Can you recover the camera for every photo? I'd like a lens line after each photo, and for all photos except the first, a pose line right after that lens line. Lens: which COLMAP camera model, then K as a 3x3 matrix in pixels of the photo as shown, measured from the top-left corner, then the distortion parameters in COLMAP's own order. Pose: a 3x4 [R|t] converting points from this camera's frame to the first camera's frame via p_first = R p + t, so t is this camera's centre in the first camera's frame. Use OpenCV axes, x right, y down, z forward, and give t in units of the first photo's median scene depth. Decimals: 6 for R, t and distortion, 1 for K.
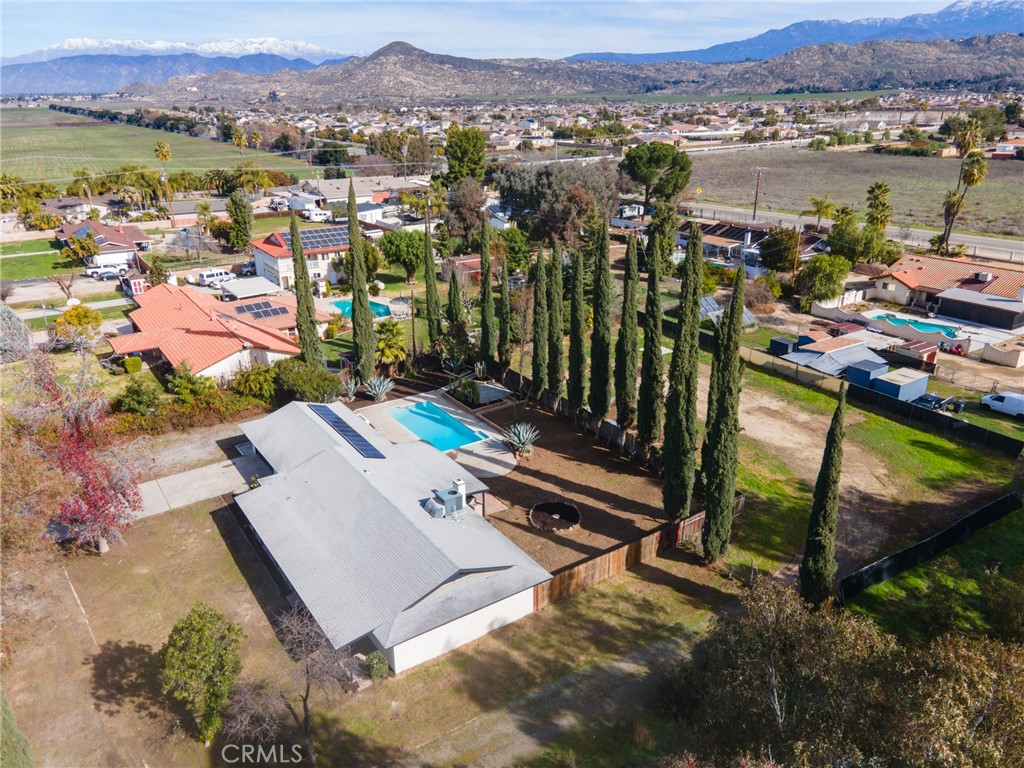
lens RADIAL K [[748.8, 0, 515.5], [0, 748.8, 388.5], [0, 0, 1]] dist [0.021701, 0.033438]
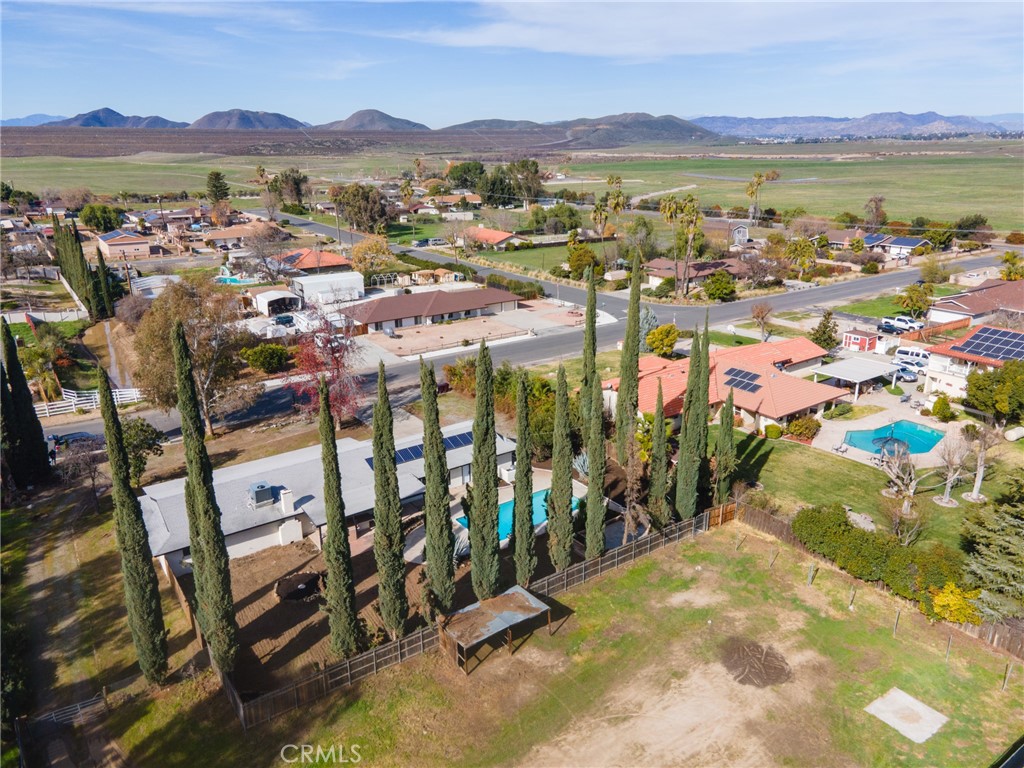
lens RADIAL K [[748.8, 0, 514.2], [0, 748.8, 386.1], [0, 0, 1]] dist [0.021701, 0.033438]
pose [[0.017349, 0.322470, -0.946421, 0.843447], [-0.358566, 0.885608, 0.295177, -0.421994], [0.933343, 0.334233, 0.130991, 0.961793]]
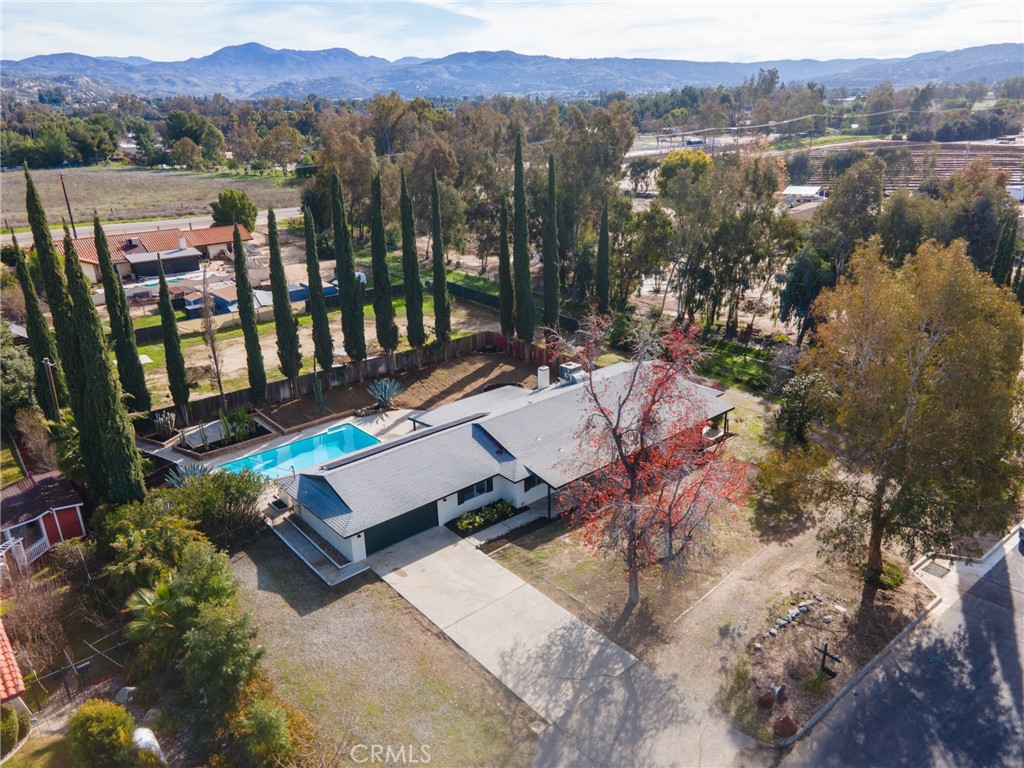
lens RADIAL K [[748.8, 0, 510.3], [0, 748.8, 386.9], [0, 0, 1]] dist [0.021701, 0.033438]
pose [[-0.106275, -0.346670, 0.931947, -1.009044], [0.386552, 0.849128, 0.359943, -0.253258], [-0.916124, 0.398499, 0.043765, 0.863137]]
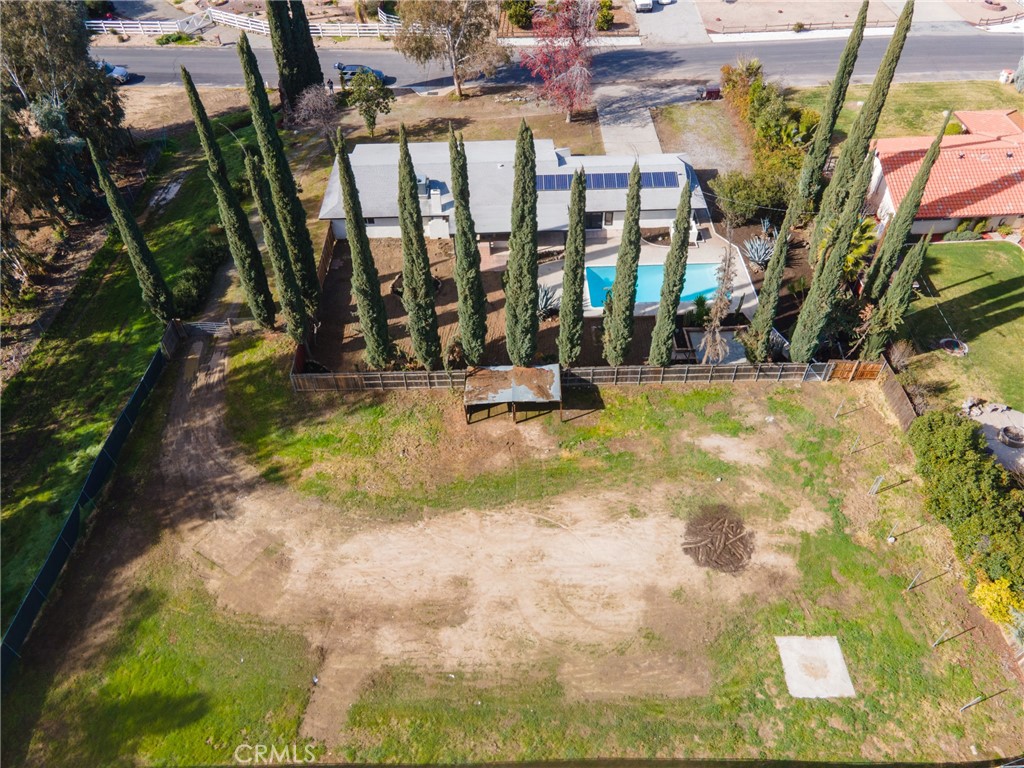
lens RADIAL K [[748.8, 0, 513.4], [0, 748.8, 380.9], [0, 0, 1]] dist [0.021701, 0.033438]
pose [[-0.549414, 0.606316, -0.574913, 0.640832], [-0.285366, 0.510531, 0.811125, -0.642441], [0.785309, 0.609704, -0.107471, 1.216734]]
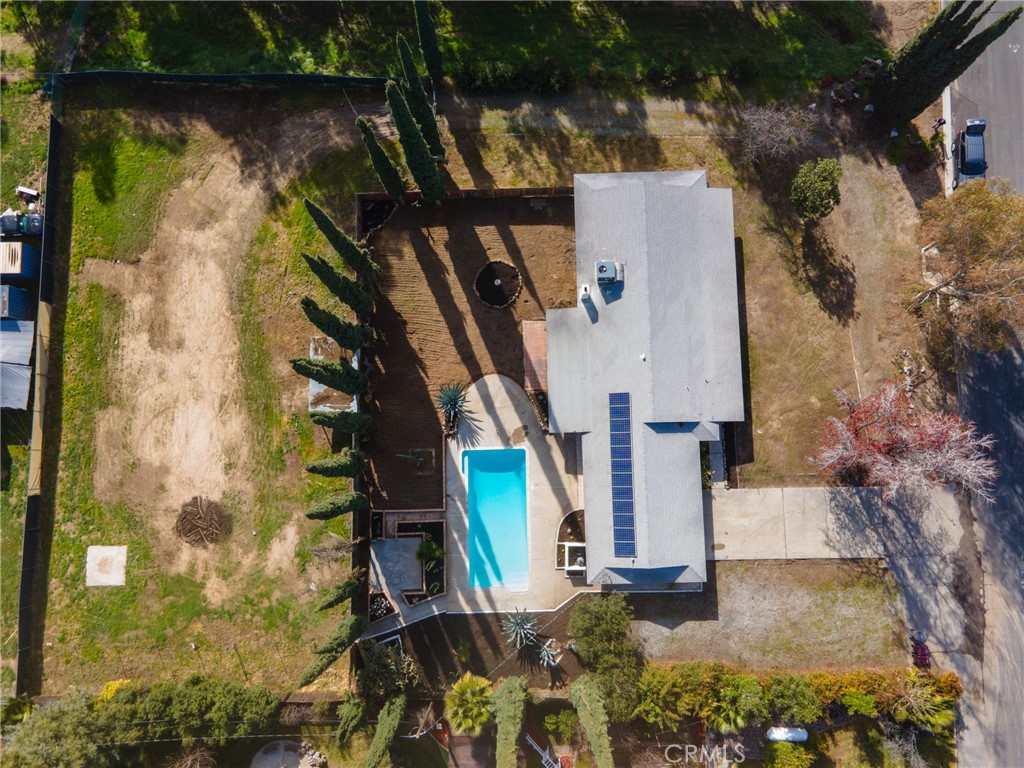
lens RADIAL K [[748.8, 0, 510.6], [0, 748.8, 382.1], [0, 0, 1]] dist [0.021701, 0.033438]
pose [[-0.837687, -0.541967, 0.067474, -0.112374], [0.215490, -0.214466, 0.952664, -0.881217], [-0.501842, 0.812574, 0.296444, 0.713206]]
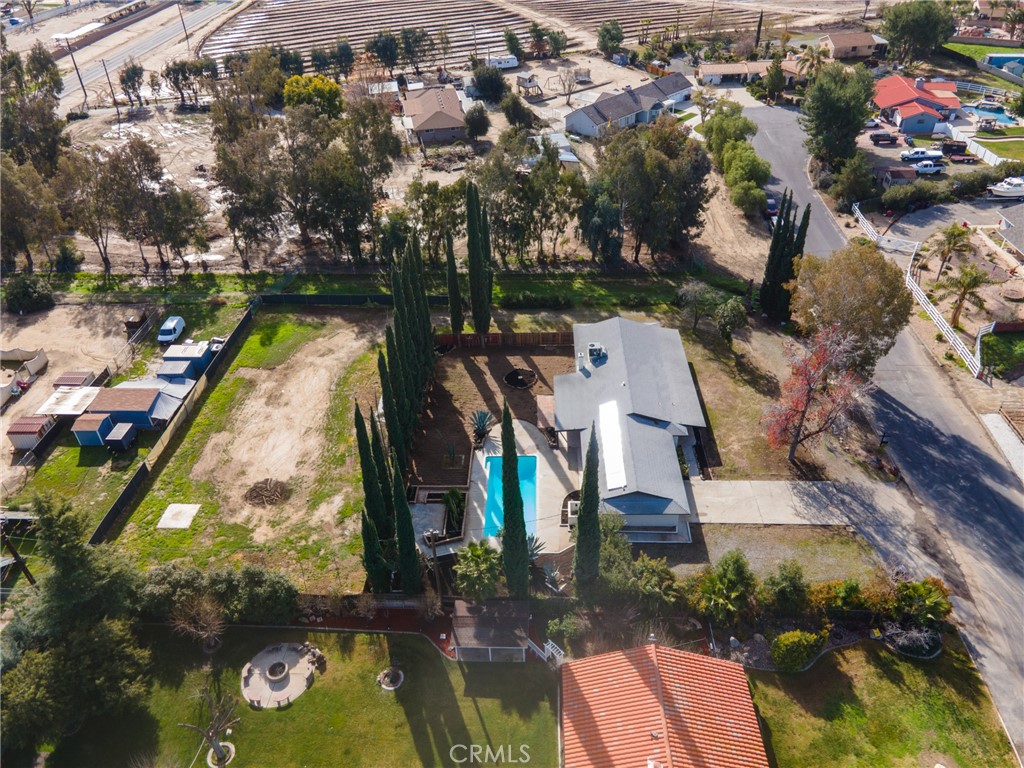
lens RADIAL K [[748.8, 0, 516.5], [0, 748.8, 381.1], [0, 0, 1]] dist [0.021701, 0.033438]
pose [[-0.809125, -0.316122, 0.495362, -0.684933], [0.248799, 0.579399, 0.776141, -1.000935], [-0.532368, 0.751241, -0.390155, 1.515085]]
